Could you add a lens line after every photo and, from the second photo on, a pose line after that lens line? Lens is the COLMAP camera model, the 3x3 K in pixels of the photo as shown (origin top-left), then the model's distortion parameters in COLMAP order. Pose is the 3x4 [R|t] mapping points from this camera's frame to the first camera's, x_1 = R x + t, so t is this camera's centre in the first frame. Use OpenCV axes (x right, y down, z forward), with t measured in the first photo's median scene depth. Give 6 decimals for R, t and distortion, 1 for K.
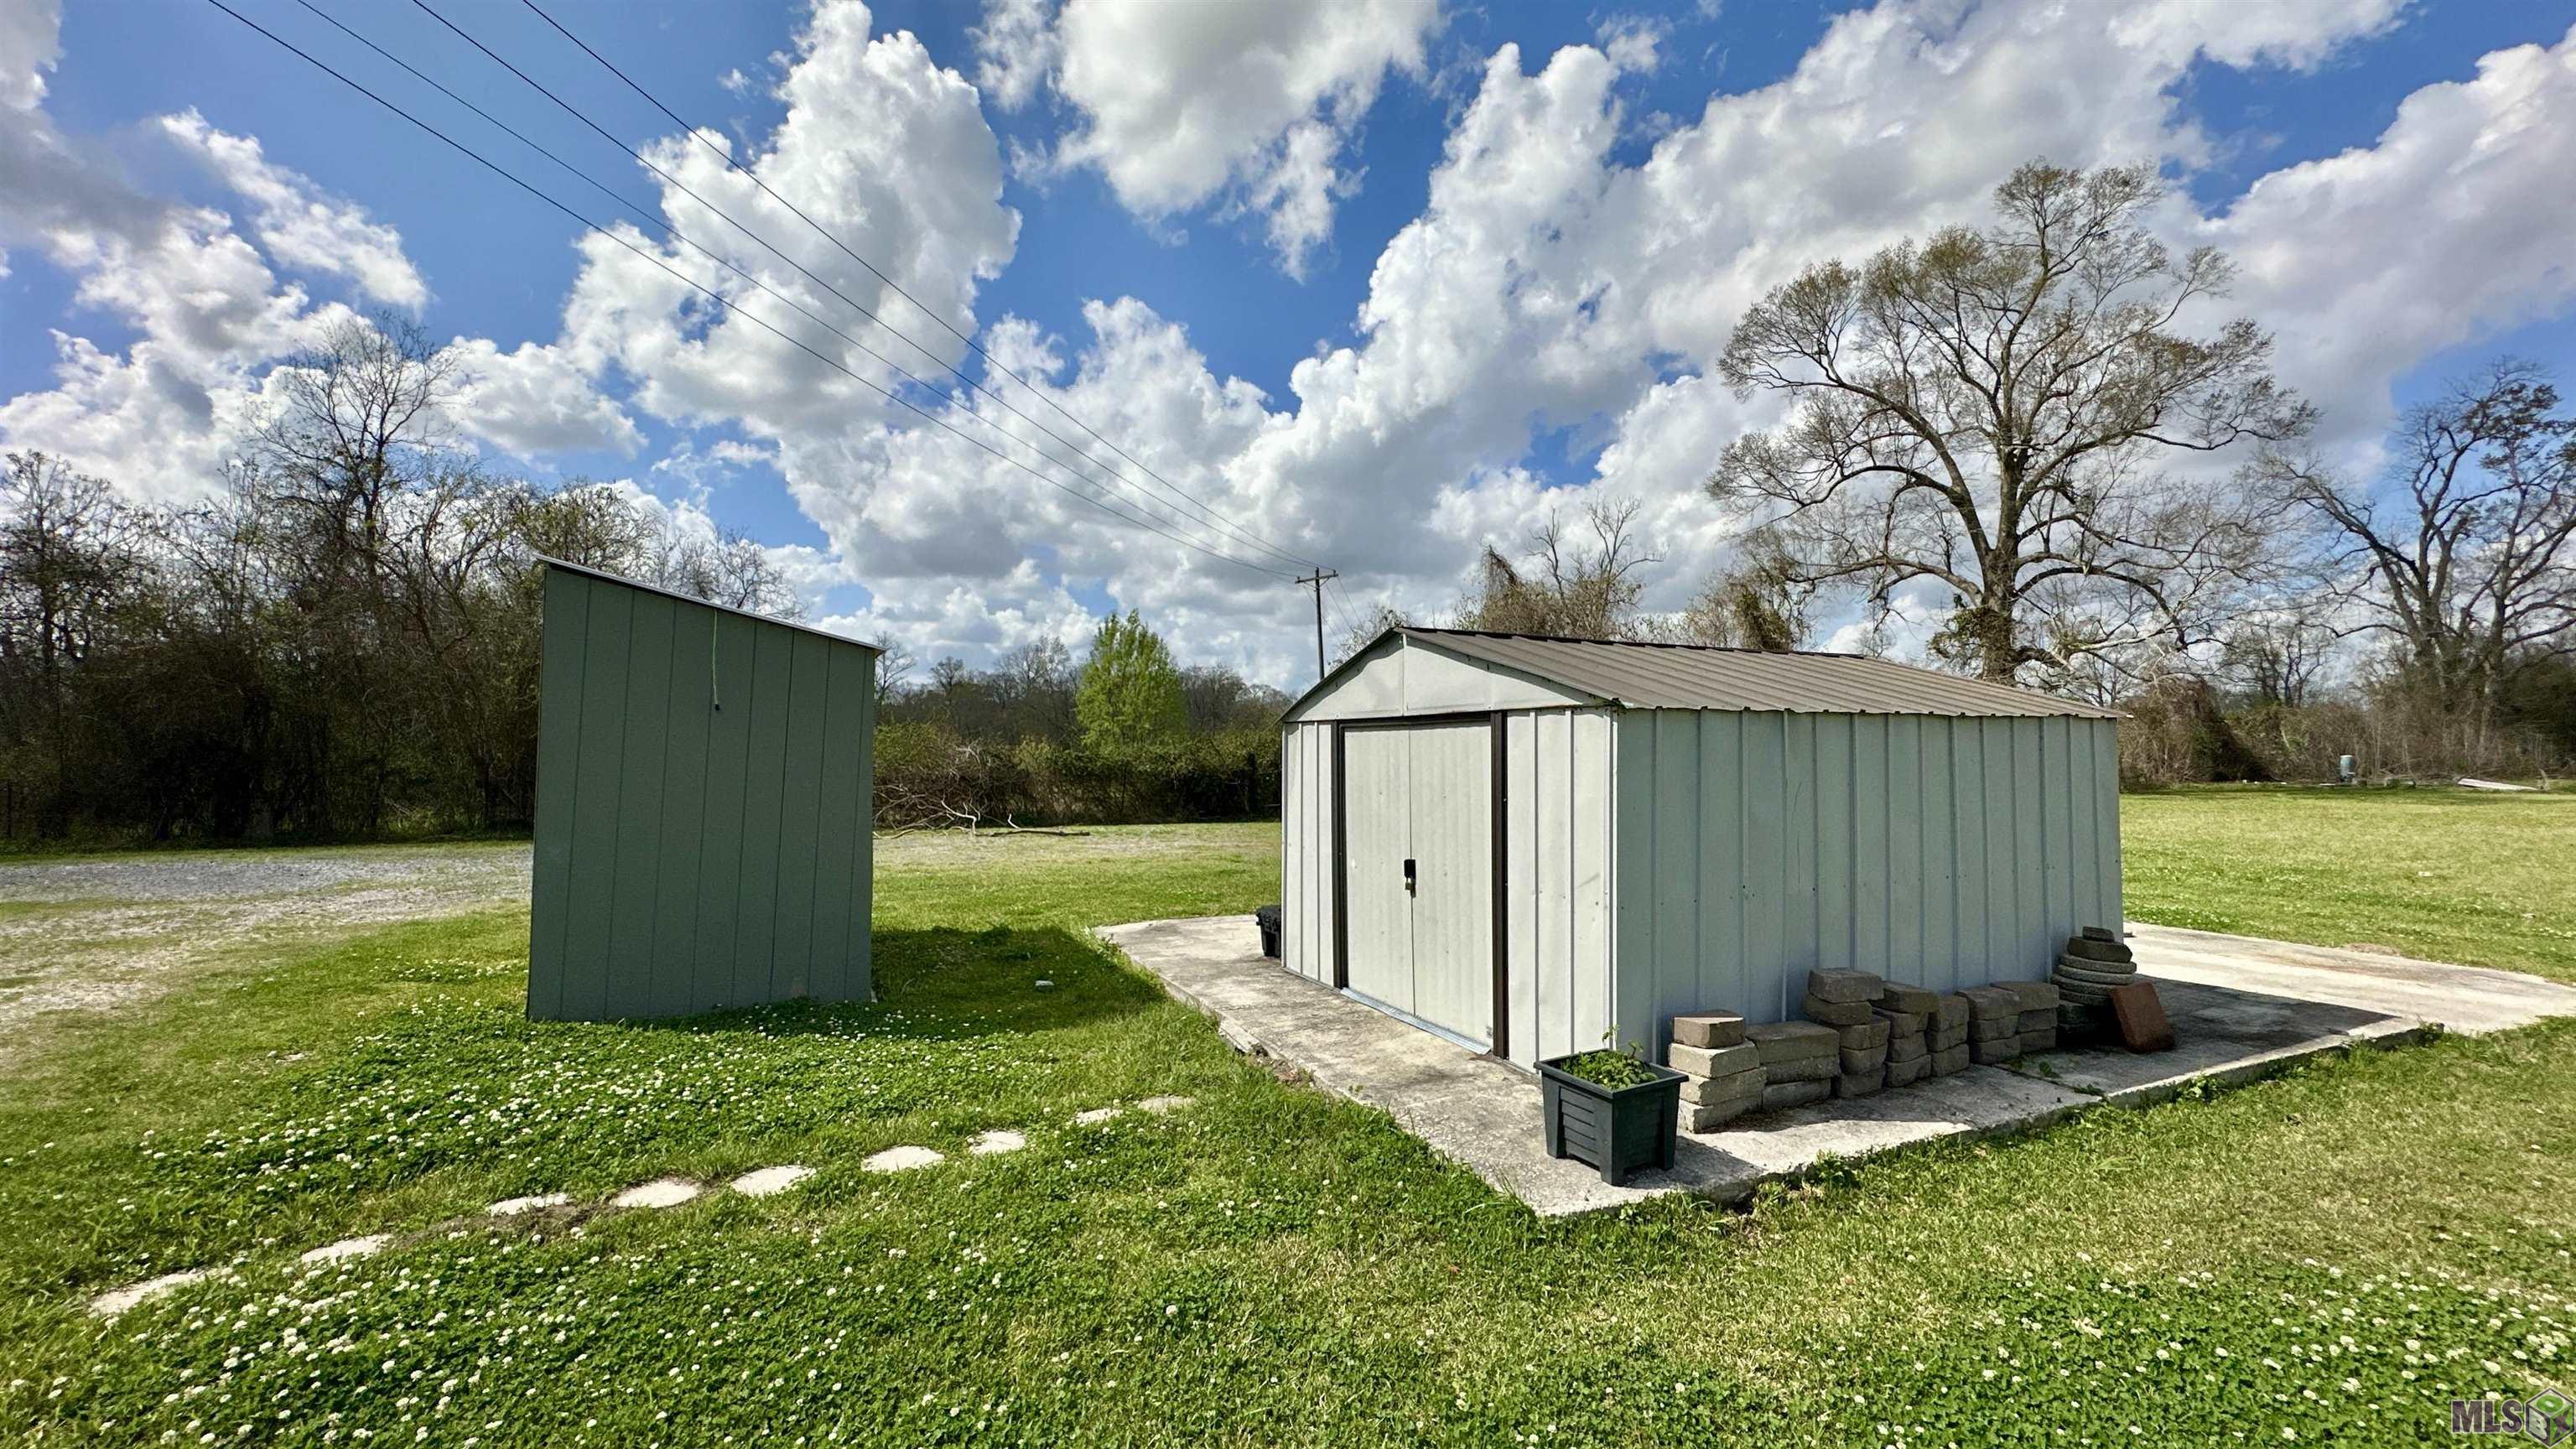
lens RADIAL K [[1040.3, 0, 1284.5], [0, 1040.3, 745.5], [0, 0, 1]] dist [-0.001124, -0.000273]
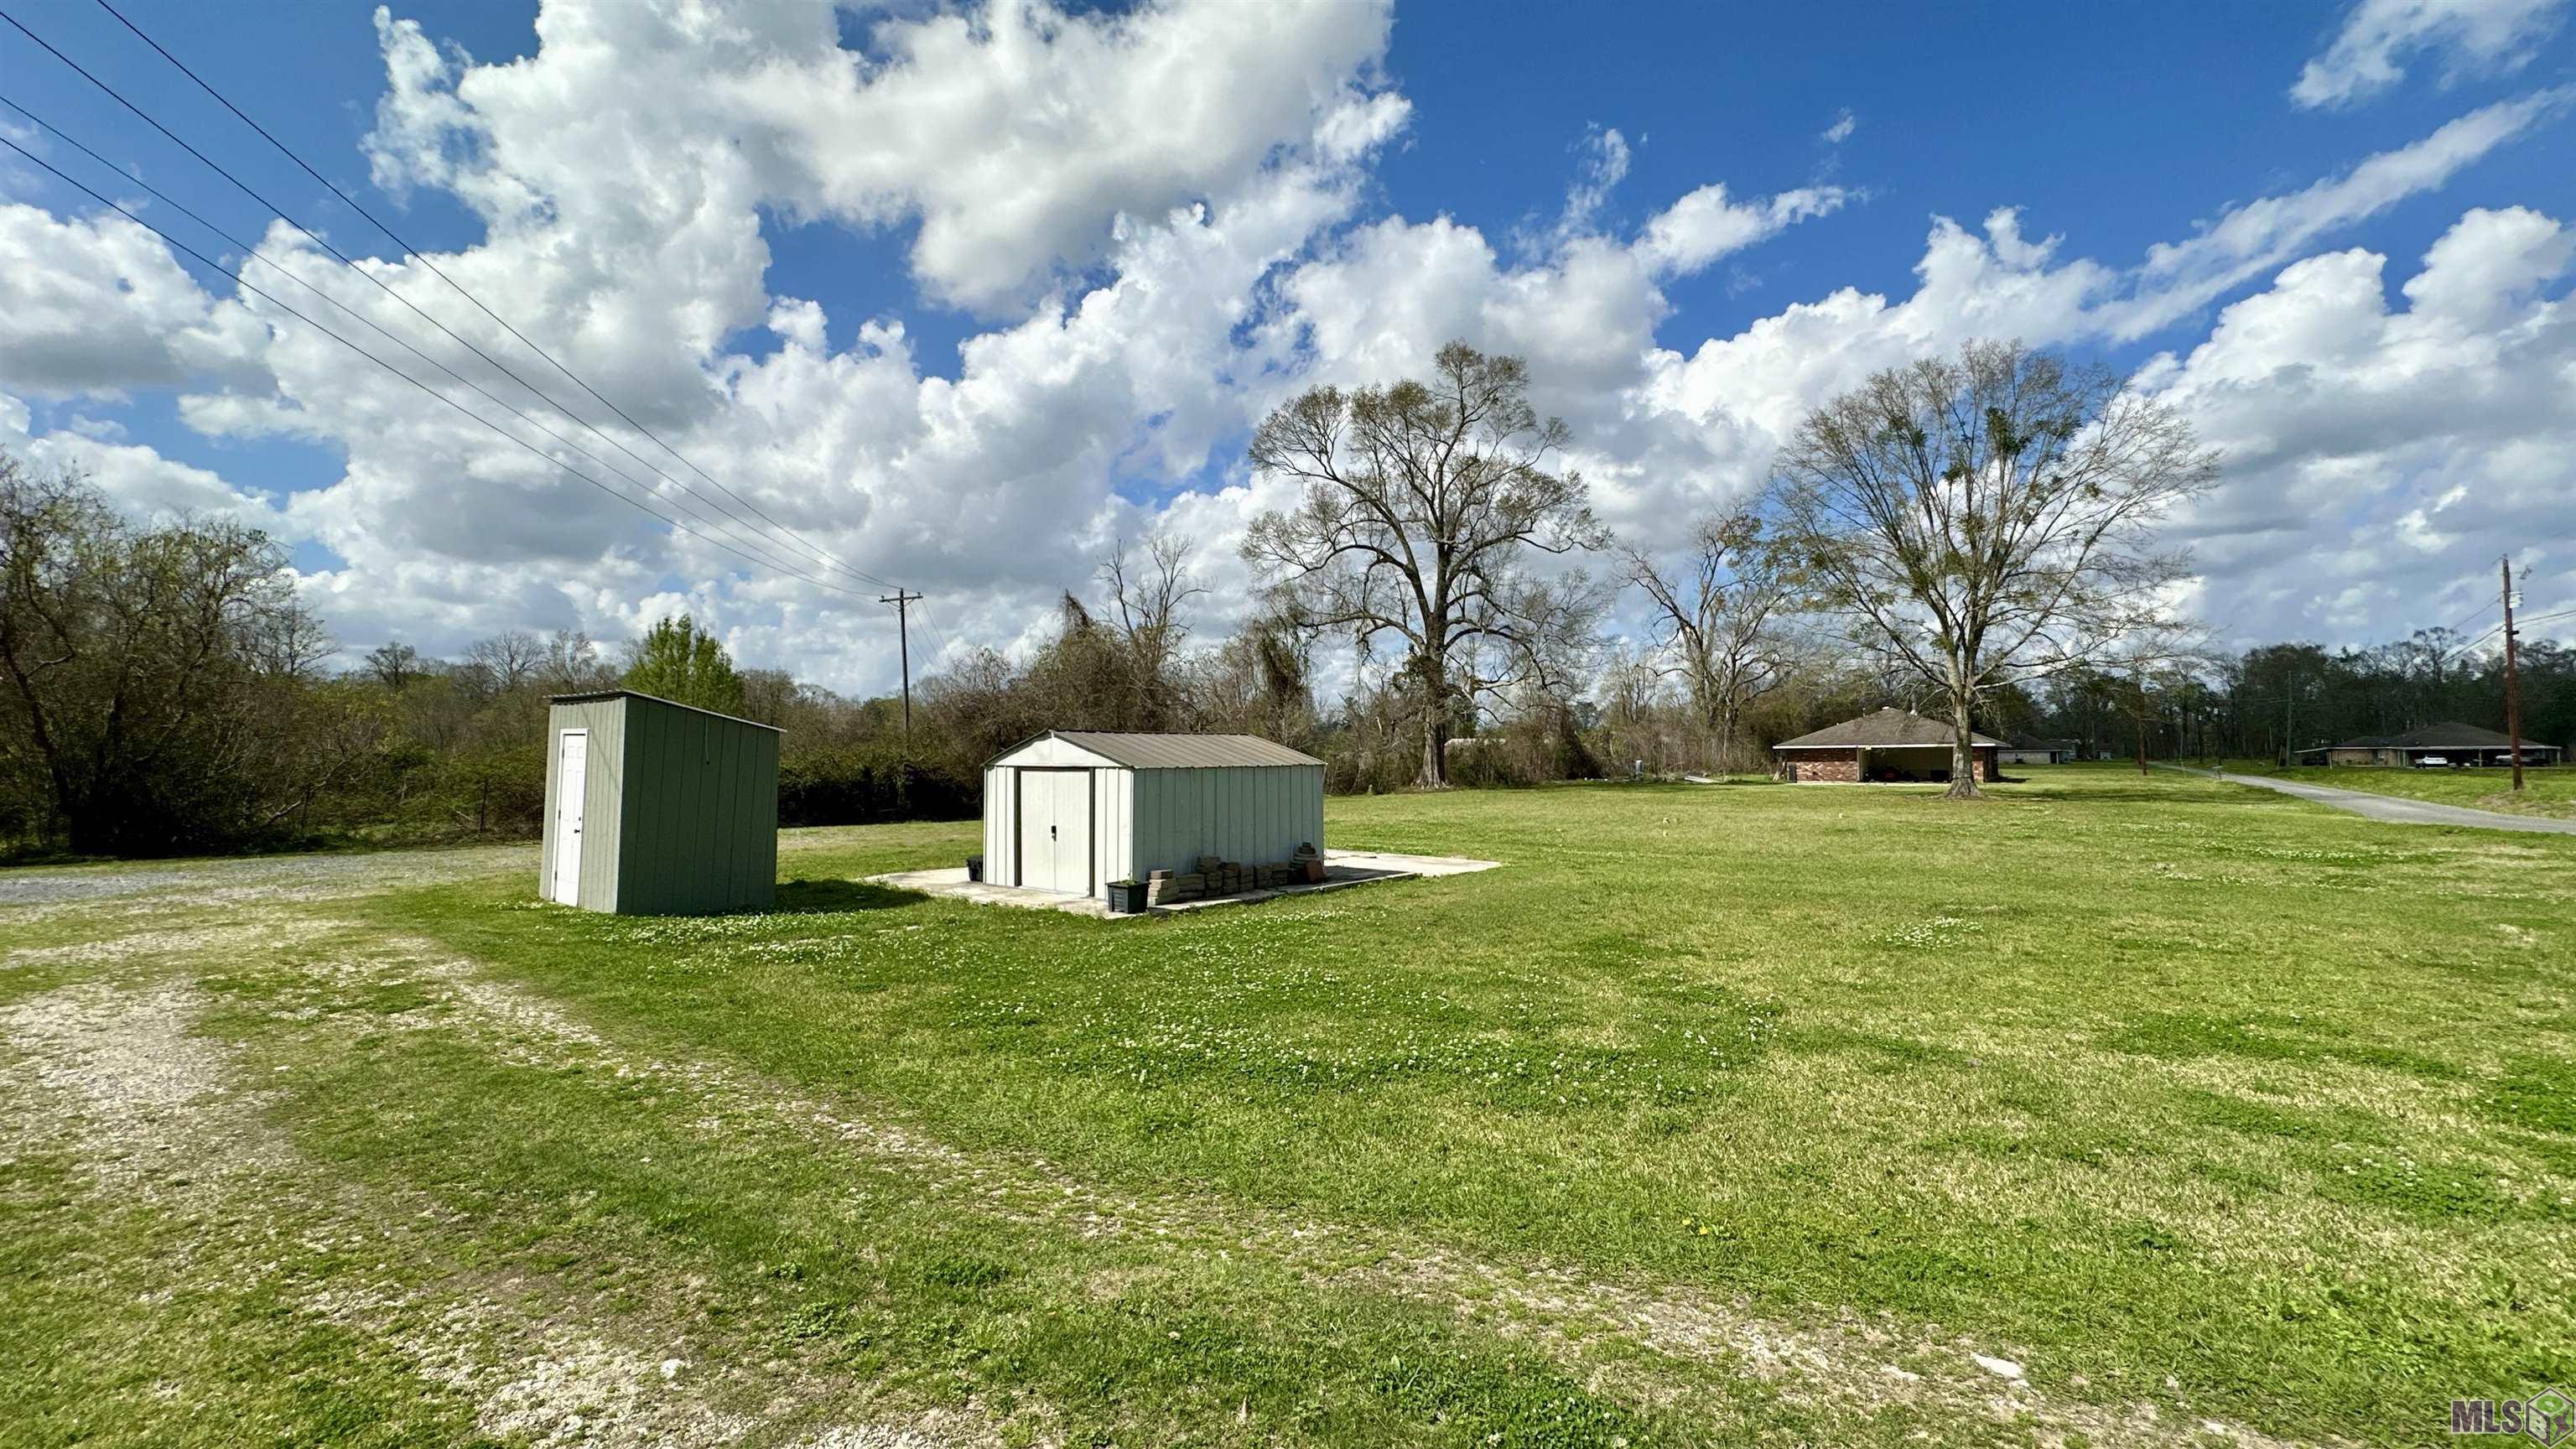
lens RADIAL K [[1030.3, 0, 1291.2], [0, 1030.3, 725.5], [0, 0, 1]] dist [0.001138, 0.000026]
pose [[0.913997, 0.008695, 0.405628, -0.041125], [0.000517, 0.999745, -0.022596, -0.008137], [-0.405721, 0.020862, 0.913759, -0.166942]]
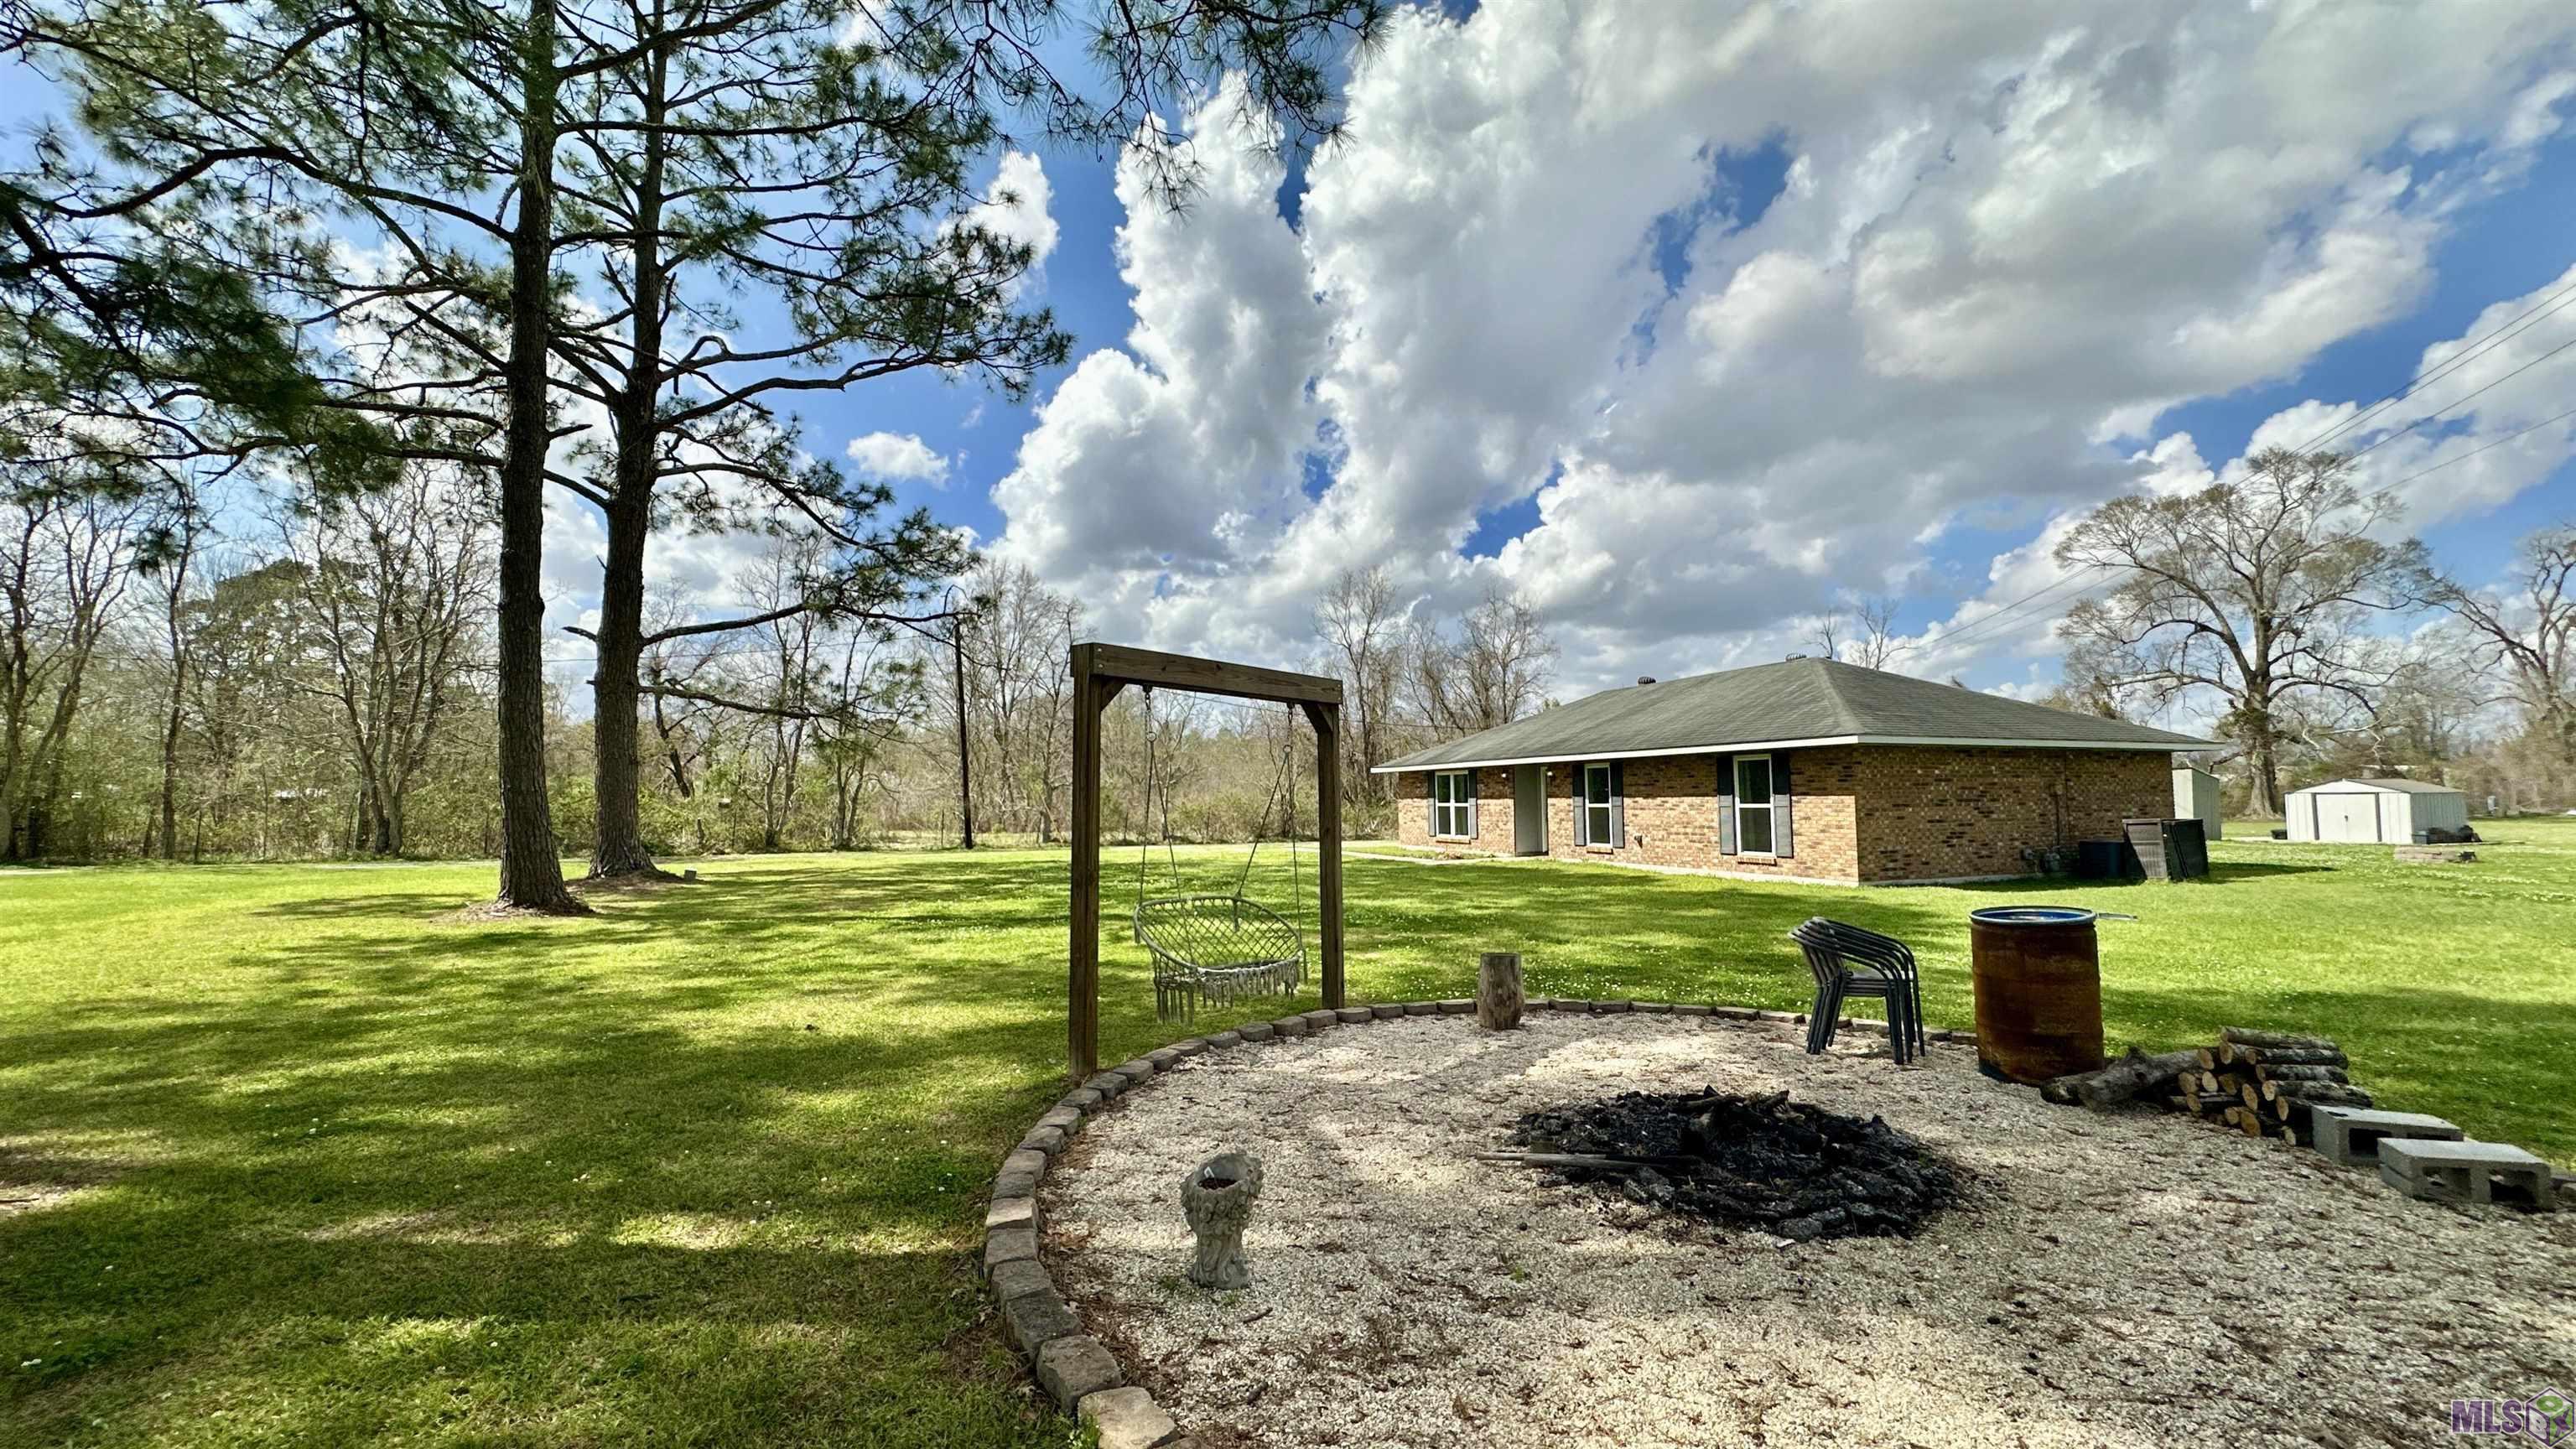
lens RADIAL K [[1030.3, 0, 1291.2], [0, 1030.3, 725.5], [0, 0, 1]] dist [0.001138, 0.000026]
pose [[0.998238, -0.000629, -0.059329, -0.733192], [-0.002600, 0.998519, -0.054336, -0.009653], [0.059275, 0.054395, 0.996759, -0.703931]]
